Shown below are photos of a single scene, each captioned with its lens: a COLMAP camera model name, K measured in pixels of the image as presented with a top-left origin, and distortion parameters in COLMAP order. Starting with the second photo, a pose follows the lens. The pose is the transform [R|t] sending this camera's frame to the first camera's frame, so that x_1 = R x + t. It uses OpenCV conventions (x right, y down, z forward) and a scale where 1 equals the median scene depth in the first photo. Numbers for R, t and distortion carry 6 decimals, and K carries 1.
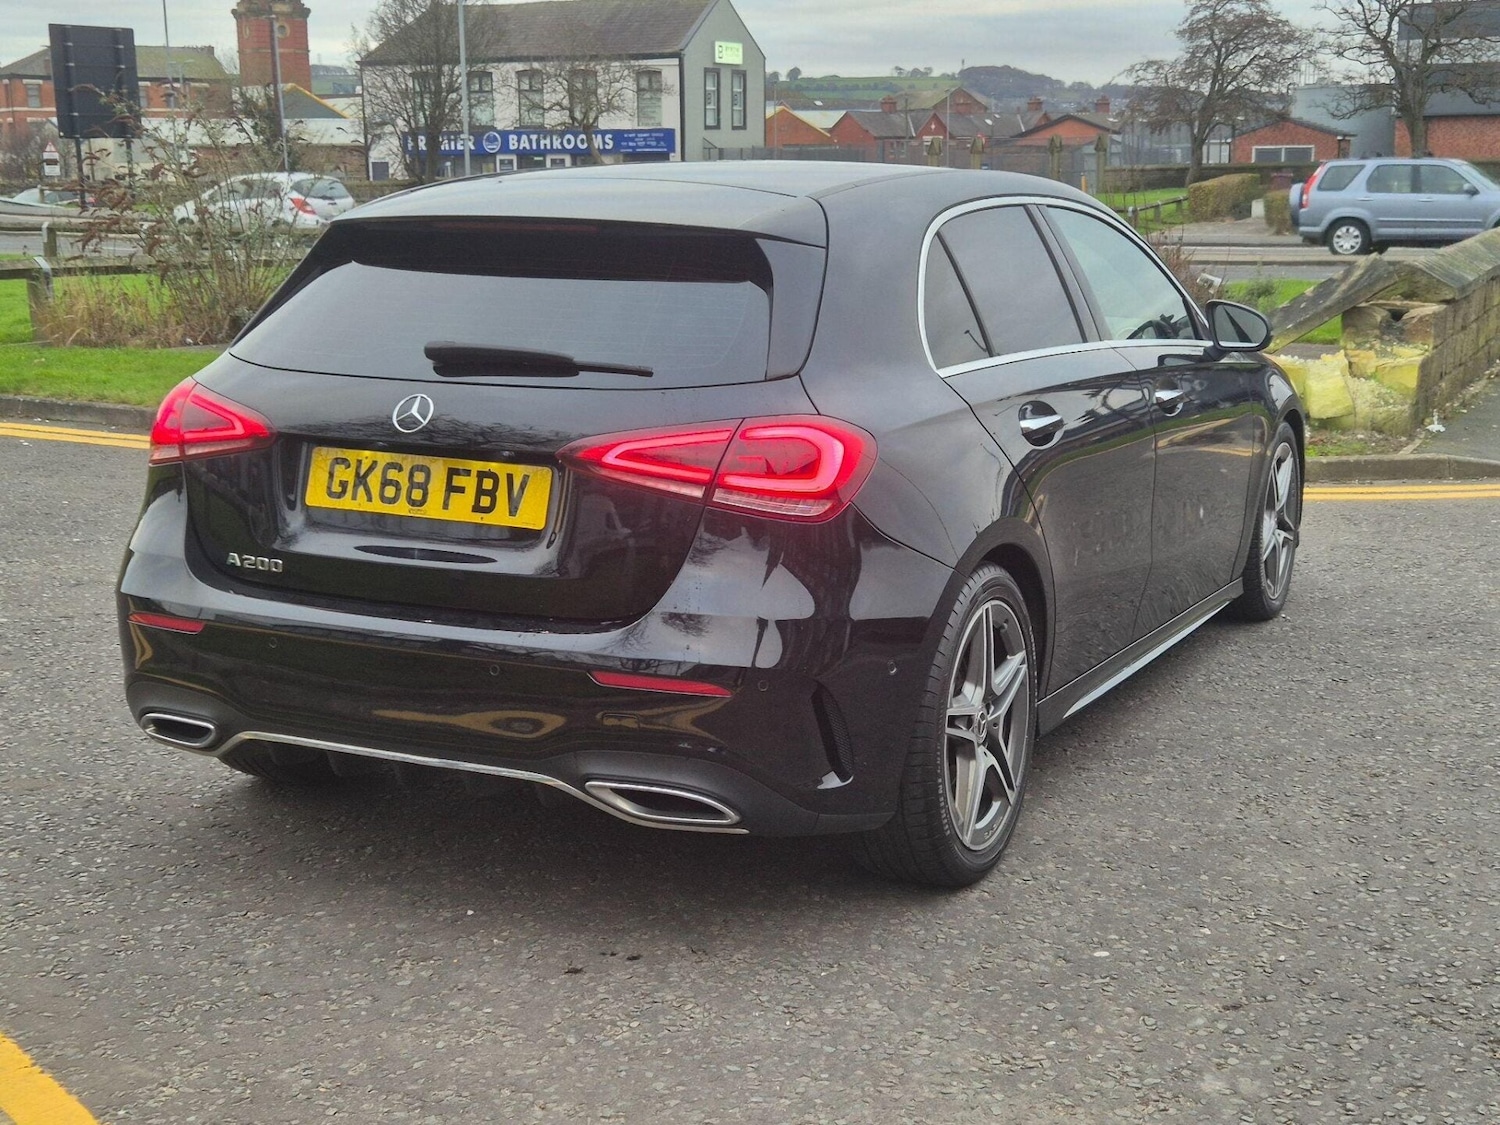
lens RADIAL K [[2235.0, 0, 653.7], [0, 2235.0, 565.0], [0, 0, 1]] dist [0.097963, -0.105047]
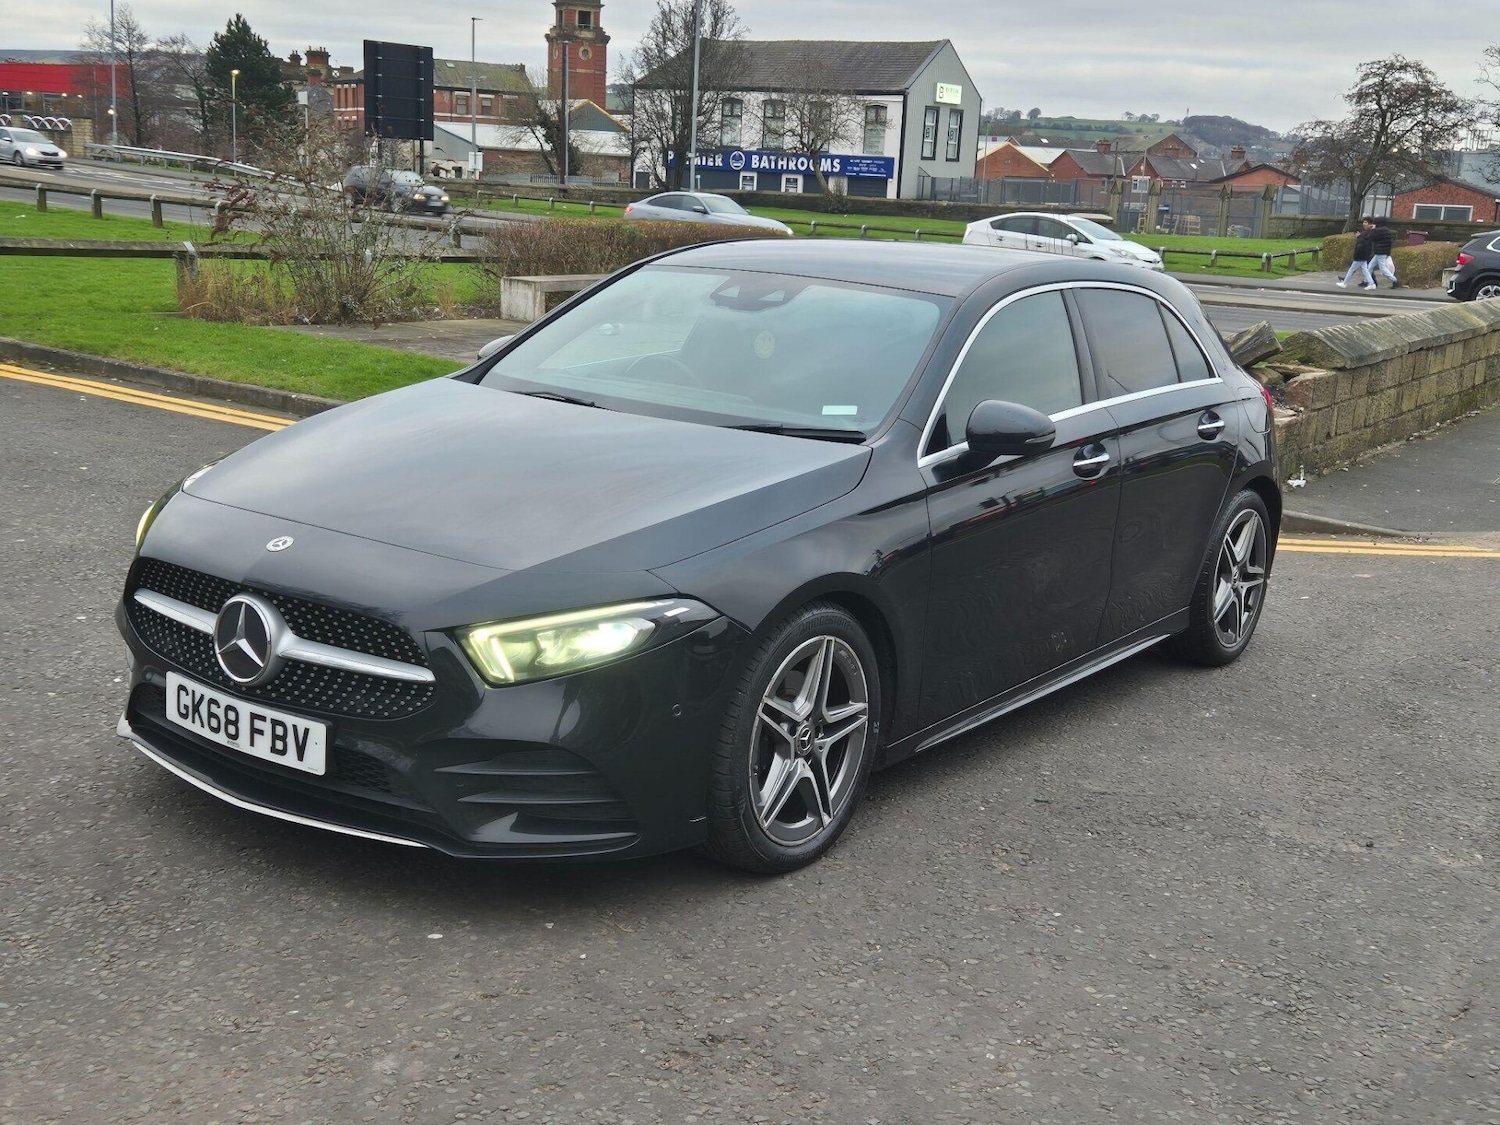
lens RADIAL K [[1900.2, 0, 764.0], [0, 1900.2, 599.1], [0, 0, 1]] dist [0.089910, -0.101952]
pose [[0.985582, 0.091607, -0.142257, 0.104453], [-0.085178, 0.995077, 0.050655, -0.013595], [0.146197, -0.037807, 0.988533, 0.015336]]
